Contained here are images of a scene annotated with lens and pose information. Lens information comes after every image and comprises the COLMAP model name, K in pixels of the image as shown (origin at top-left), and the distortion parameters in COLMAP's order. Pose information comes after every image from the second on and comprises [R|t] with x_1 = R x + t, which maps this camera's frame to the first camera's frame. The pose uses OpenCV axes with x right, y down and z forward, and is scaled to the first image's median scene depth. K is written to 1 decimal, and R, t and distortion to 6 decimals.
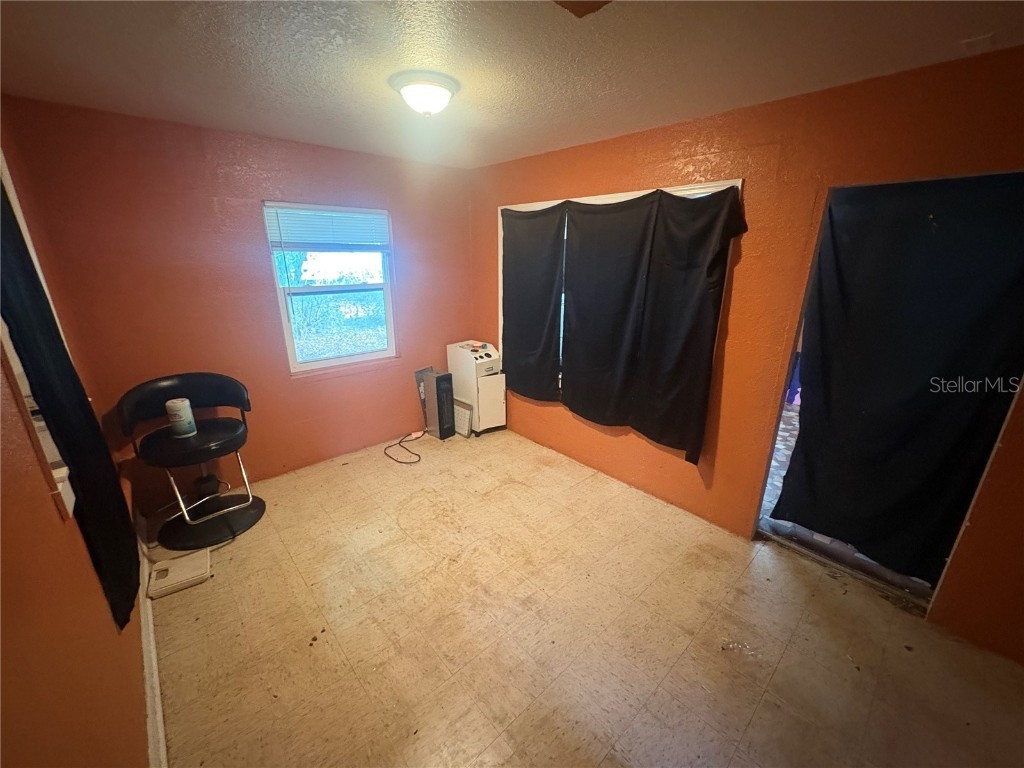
lens RADIAL K [[406.8, 0, 511.9], [0, 406.8, 382.0], [0, 0, 1]] dist [-0.002491, -0.000016]
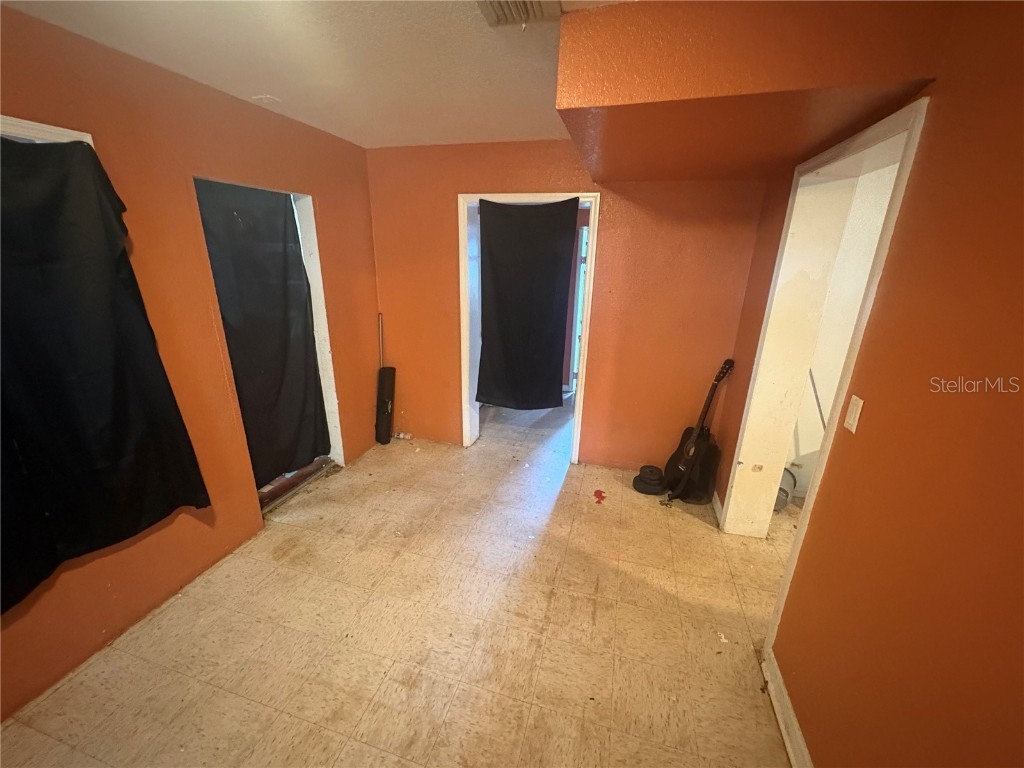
lens RADIAL K [[406.8, 0, 511.9], [0, 406.8, 382.0], [0, 0, 1]] dist [-0.002491, -0.000016]
pose [[-0.525796, -0.275057, 0.804912, -0.618235], [0.235986, 0.861959, 0.448705, -0.315260], [-0.817221, 0.425875, -0.388305, 1.007272]]
